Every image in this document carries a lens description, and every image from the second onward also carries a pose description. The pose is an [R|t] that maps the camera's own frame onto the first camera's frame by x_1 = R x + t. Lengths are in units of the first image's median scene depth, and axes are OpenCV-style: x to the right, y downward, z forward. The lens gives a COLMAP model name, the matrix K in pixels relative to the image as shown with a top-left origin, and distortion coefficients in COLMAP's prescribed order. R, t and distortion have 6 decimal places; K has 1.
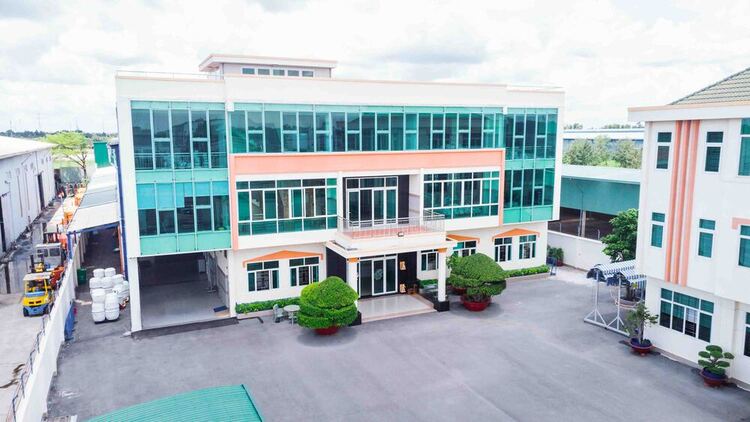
lens RADIAL K [[559.0, 0, 374.7], [0, 559.0, 214.9], [0, 0, 1]] dist [0.056221, 0.008866]
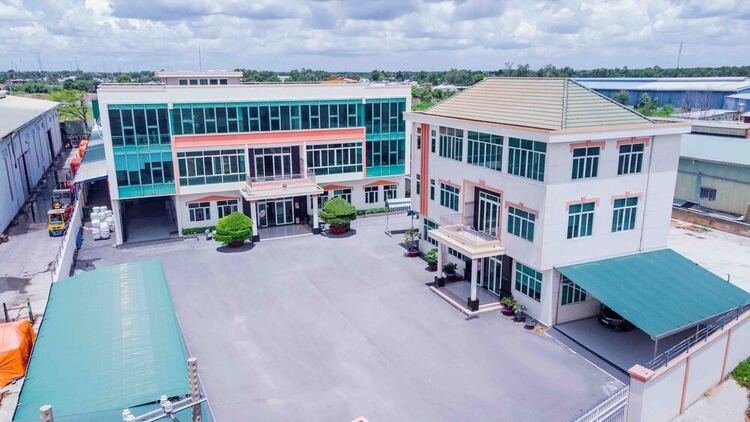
lens RADIAL K [[559.0, 0, 371.6], [0, 559.0, 213.7], [0, 0, 1]] dist [0.056221, 0.008866]
pose [[0.999892, 0.001957, -0.014582, 0.310008], [-0.000453, 0.994739, 0.102446, -0.047374], [0.014706, -0.102428, 0.994632, -0.566926]]
